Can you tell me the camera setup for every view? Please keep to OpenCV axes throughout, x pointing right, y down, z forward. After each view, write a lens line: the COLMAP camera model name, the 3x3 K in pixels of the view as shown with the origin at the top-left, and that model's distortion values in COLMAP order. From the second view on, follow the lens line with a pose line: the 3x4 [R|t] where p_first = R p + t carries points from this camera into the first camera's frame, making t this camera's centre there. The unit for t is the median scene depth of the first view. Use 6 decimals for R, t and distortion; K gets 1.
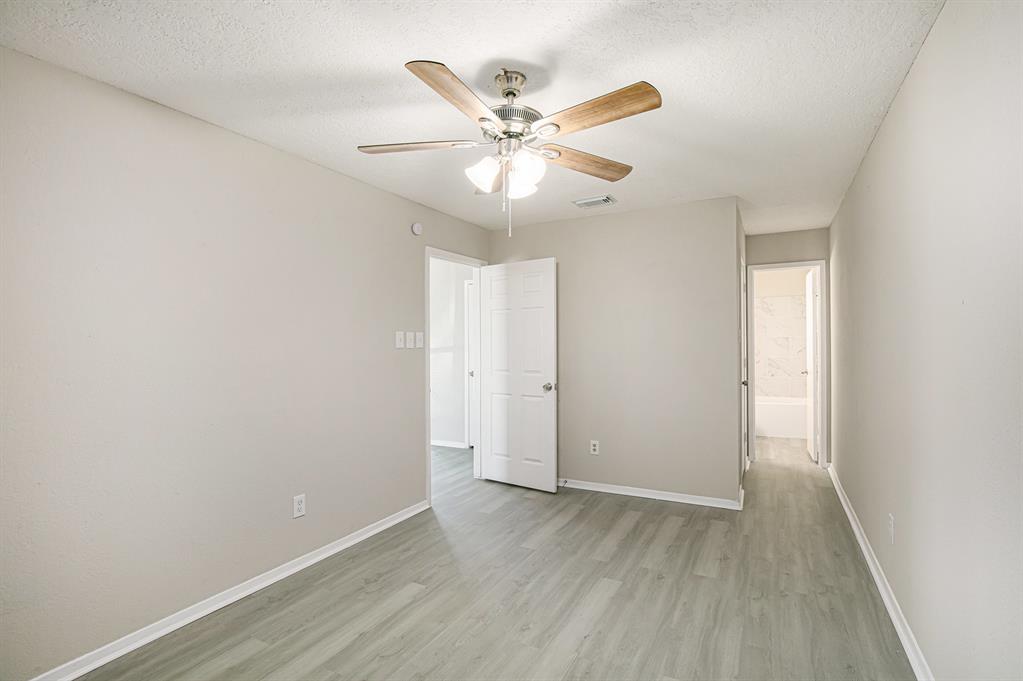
lens RADIAL K [[471.9, 0, 516.8], [0, 471.9, 334.0], [0, 0, 1]] dist [-0.013510, -0.000147]
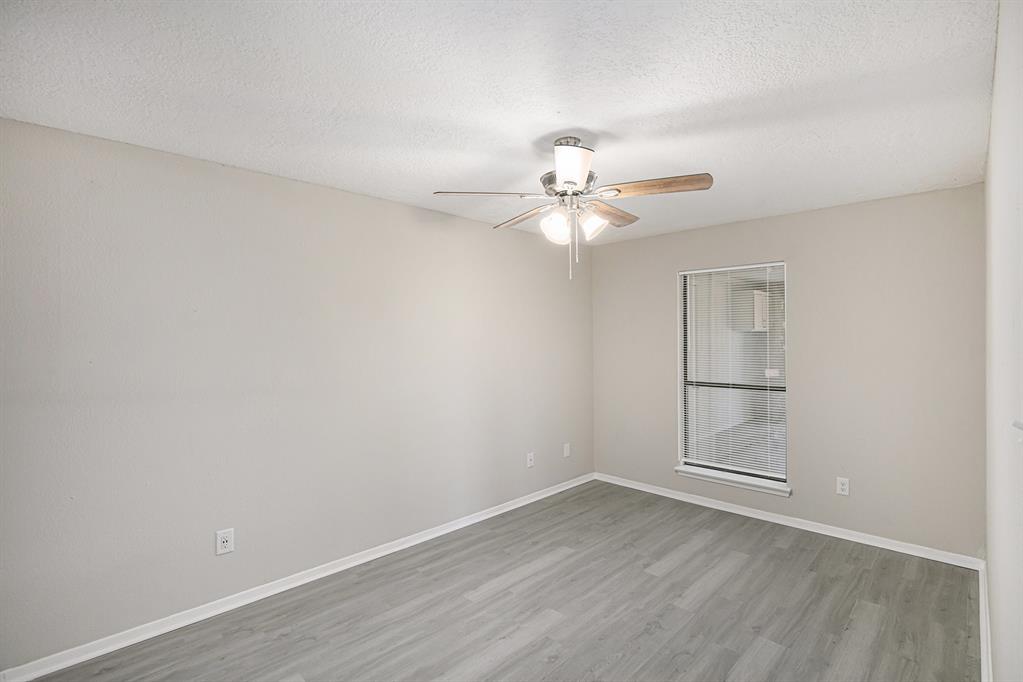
lens RADIAL K [[471.9, 0, 516.8], [0, 471.9, 334.5], [0, 0, 1]] dist [-0.013510, -0.000147]
pose [[-0.952607, 0.011292, 0.303994, -0.234159], [0.009565, 0.999929, -0.007171, -0.069260], [-0.304053, -0.003923, -0.952647, 2.084171]]
